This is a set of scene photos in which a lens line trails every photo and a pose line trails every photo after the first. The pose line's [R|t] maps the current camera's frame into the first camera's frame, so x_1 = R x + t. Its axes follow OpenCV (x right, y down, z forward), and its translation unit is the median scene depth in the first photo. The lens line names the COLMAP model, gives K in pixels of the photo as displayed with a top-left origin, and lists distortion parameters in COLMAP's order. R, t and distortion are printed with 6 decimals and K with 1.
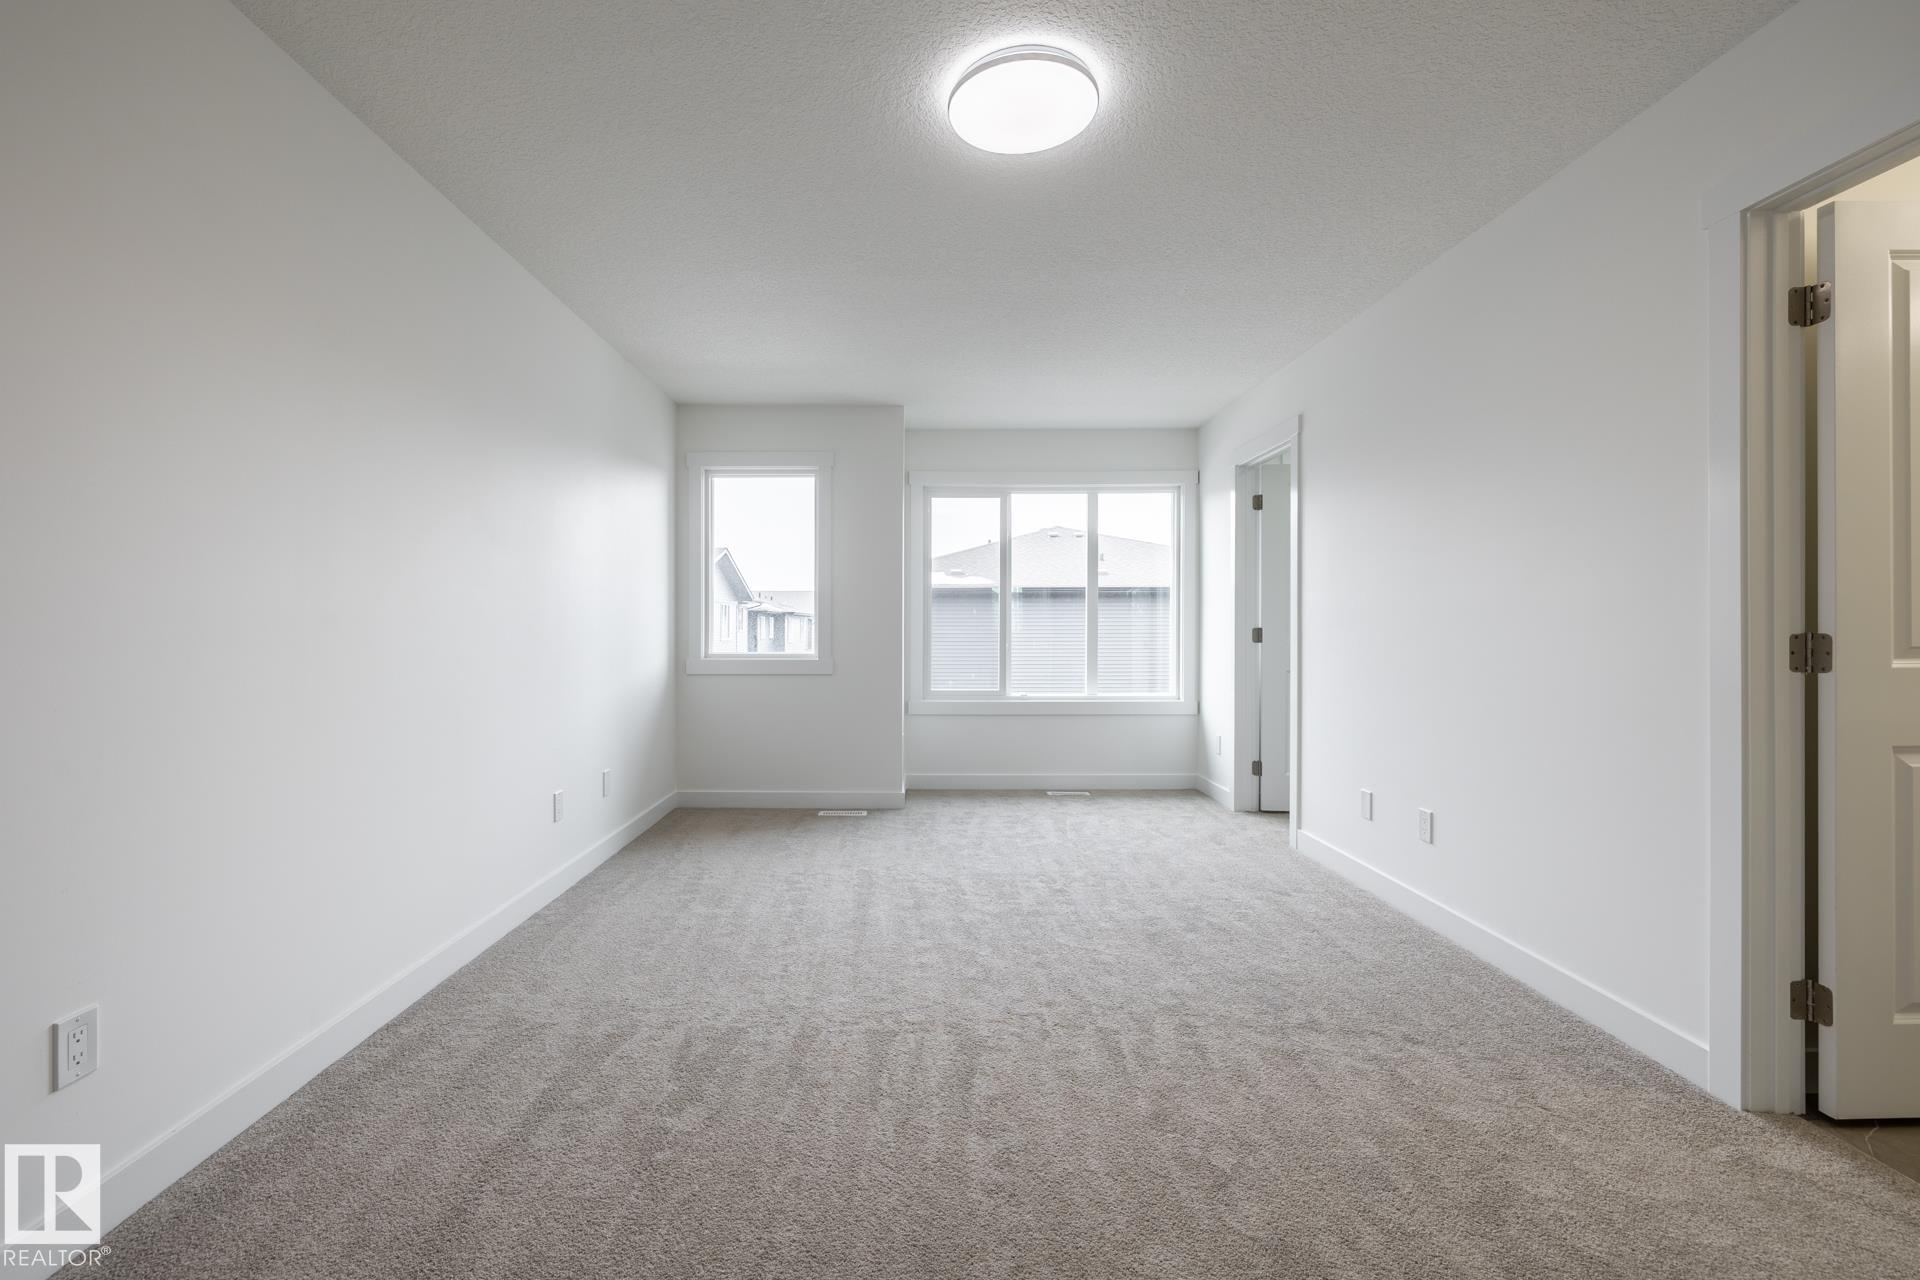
lens RADIAL K [[809.4, 0, 947.2], [0, 809.4, 628.7], [0, 0, 1]] dist [-0.001655, -0.000751]
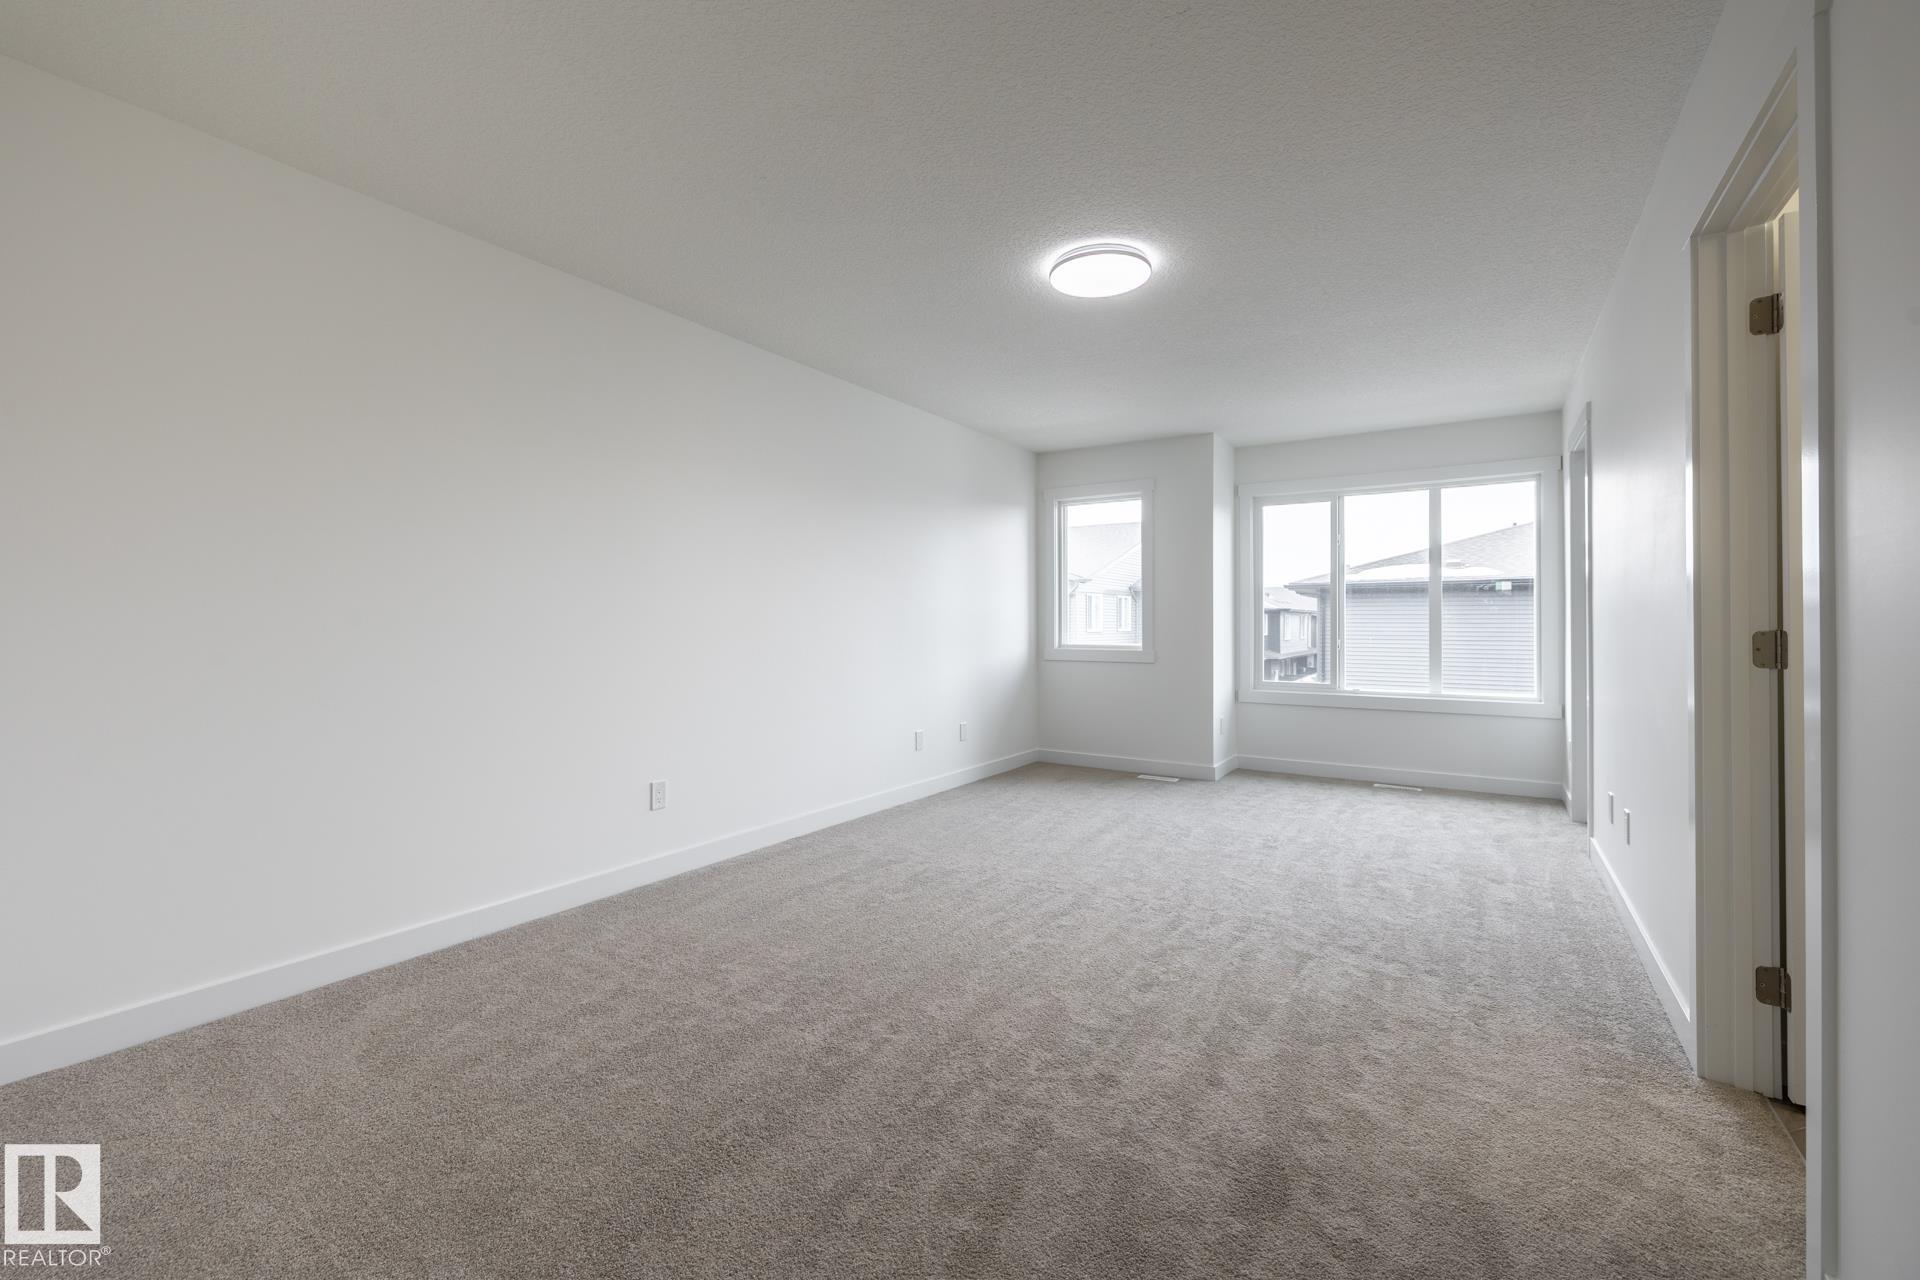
lens RADIAL K [[809.4, 0, 1000.7], [0, 809.4, 622.8], [0, 0, 1]] dist [-0.001655, -0.000751]
pose [[0.856704, 0.000178, -0.515809, 0.522132], [-0.001845, 0.999995, -0.002718, 0.000293], [0.515806, 0.003280, 0.856699, -0.276924]]
